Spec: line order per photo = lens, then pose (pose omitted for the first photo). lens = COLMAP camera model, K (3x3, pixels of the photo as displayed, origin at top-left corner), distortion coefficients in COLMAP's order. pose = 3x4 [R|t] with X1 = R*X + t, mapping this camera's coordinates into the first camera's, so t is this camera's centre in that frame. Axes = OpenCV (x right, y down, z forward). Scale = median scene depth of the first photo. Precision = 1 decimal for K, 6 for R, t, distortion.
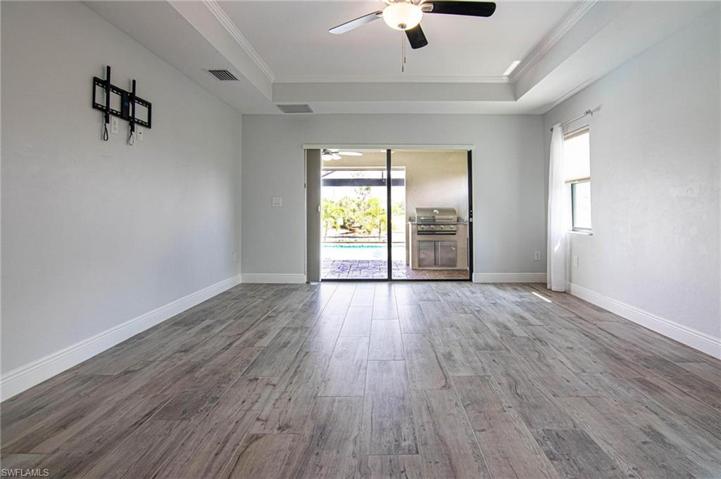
lens RADIAL K [[374.5, 0, 360.5], [0, 374.5, 239.5], [0, 0, 1]] dist [-0.002328, -0.000265]
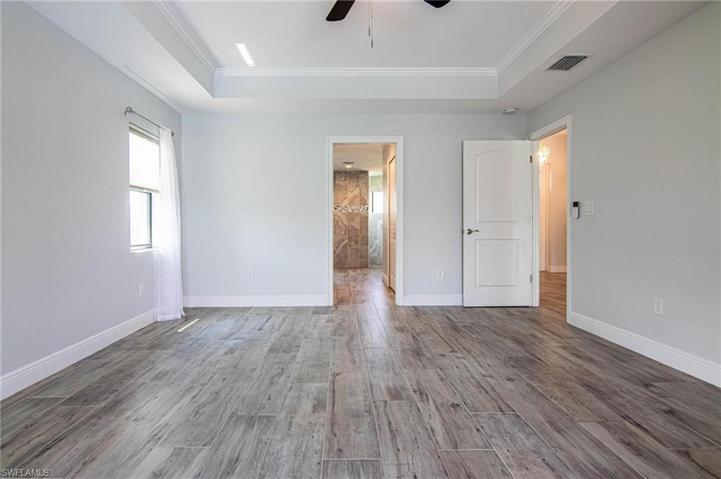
lens RADIAL K [[374.5, 0, 360.5], [0, 374.5, 239.5], [0, 0, 1]] dist [-0.002328, -0.000265]
pose [[-0.994194, 0.006072, -0.107428, 0.232490], [-0.004904, 0.994812, 0.101615, -0.122258], [0.107487, 0.101552, -0.989006, 1.782481]]
